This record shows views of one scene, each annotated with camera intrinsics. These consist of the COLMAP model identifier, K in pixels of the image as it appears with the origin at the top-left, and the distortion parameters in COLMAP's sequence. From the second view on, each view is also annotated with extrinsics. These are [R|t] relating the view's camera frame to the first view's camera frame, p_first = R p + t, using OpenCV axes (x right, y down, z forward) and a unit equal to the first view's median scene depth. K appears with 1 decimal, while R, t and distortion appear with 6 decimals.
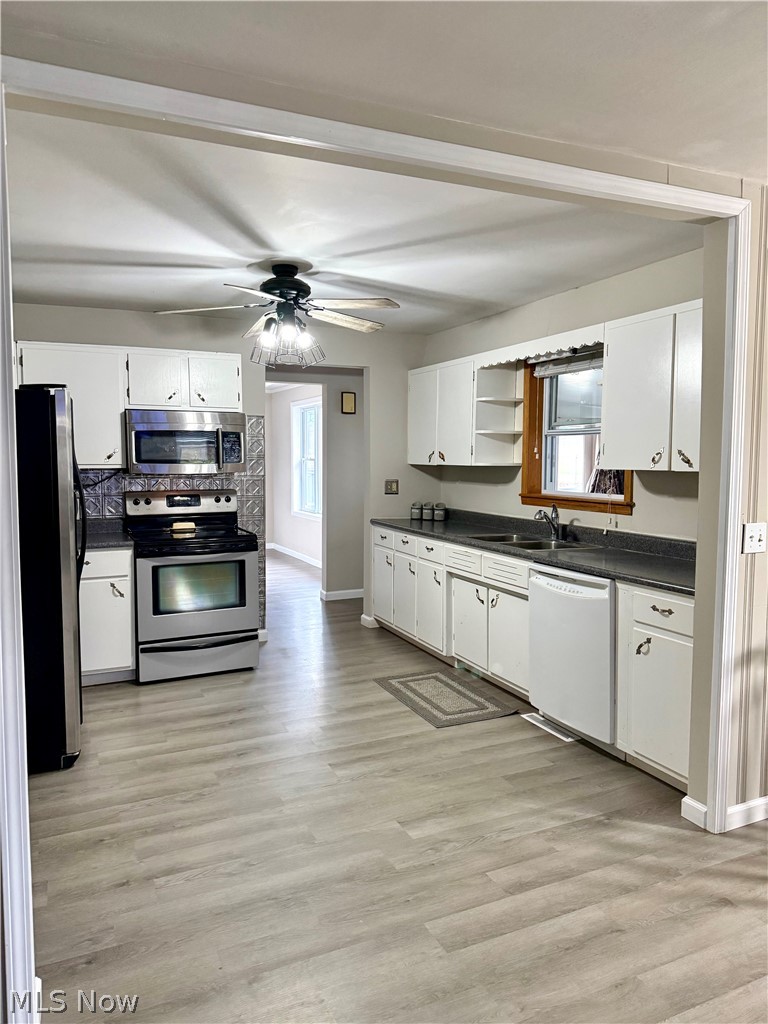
lens RADIAL K [[729.2, 0, 384.0], [0, 729.2, 512.0], [0, 0, 1]] dist [0.085818, -0.070254]
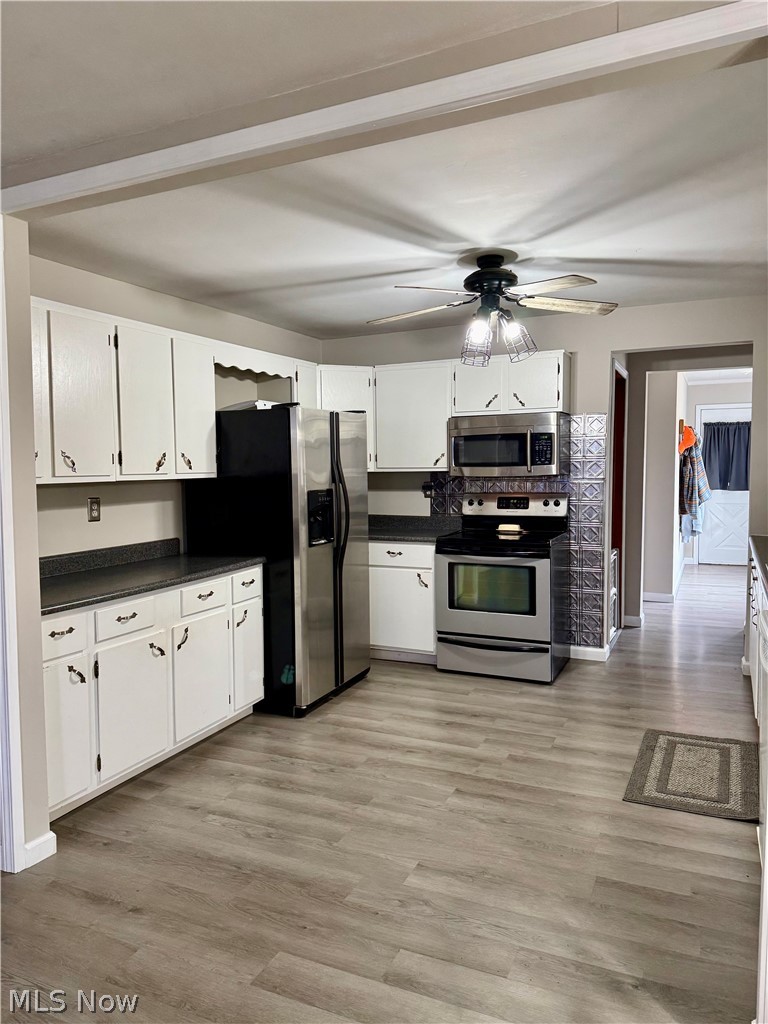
lens RADIAL K [[729.2, 0, 384.0], [0, 729.2, 512.0], [0, 0, 1]] dist [0.085818, -0.070254]
pose [[0.658807, 0.050166, -0.750637, 0.478788], [-0.052709, 0.998400, 0.020464, -0.018656], [0.750463, 0.026084, 0.660398, 0.265751]]
